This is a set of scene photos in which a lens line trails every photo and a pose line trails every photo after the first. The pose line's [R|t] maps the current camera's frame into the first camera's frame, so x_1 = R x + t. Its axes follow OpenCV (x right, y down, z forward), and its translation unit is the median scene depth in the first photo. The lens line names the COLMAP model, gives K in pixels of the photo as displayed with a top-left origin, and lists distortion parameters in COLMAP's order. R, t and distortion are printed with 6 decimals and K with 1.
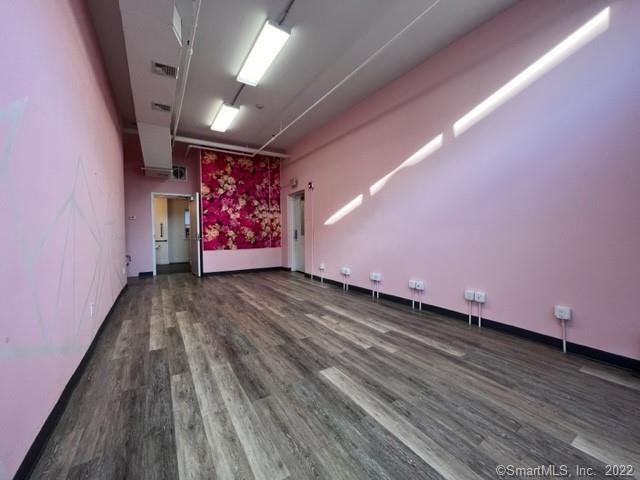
lens RADIAL K [[255.7, 0, 317.7], [0, 255.7, 240.4], [0, 0, 1]] dist [0.001486, 0.000498]
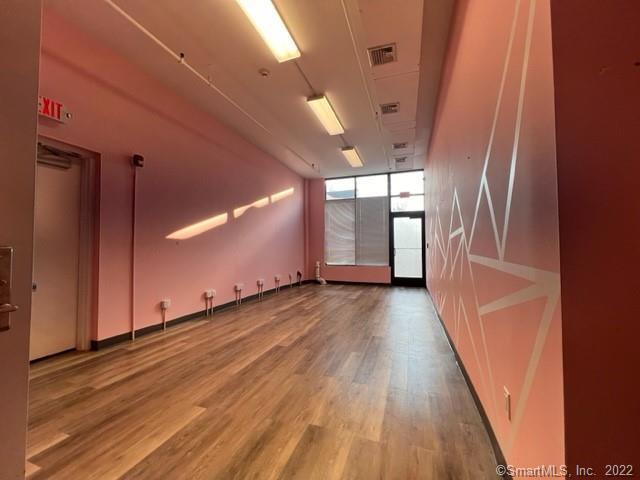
lens RADIAL K [[255.7, 0, 316.6], [0, 255.7, 241.0], [0, 0, 1]] dist [0.001486, 0.000498]
pose [[-0.602658, 0.031885, 0.797362, -1.265889], [0.033429, 0.999333, -0.014695, -0.055847], [-0.797299, 0.017799, -0.603322, 1.915870]]
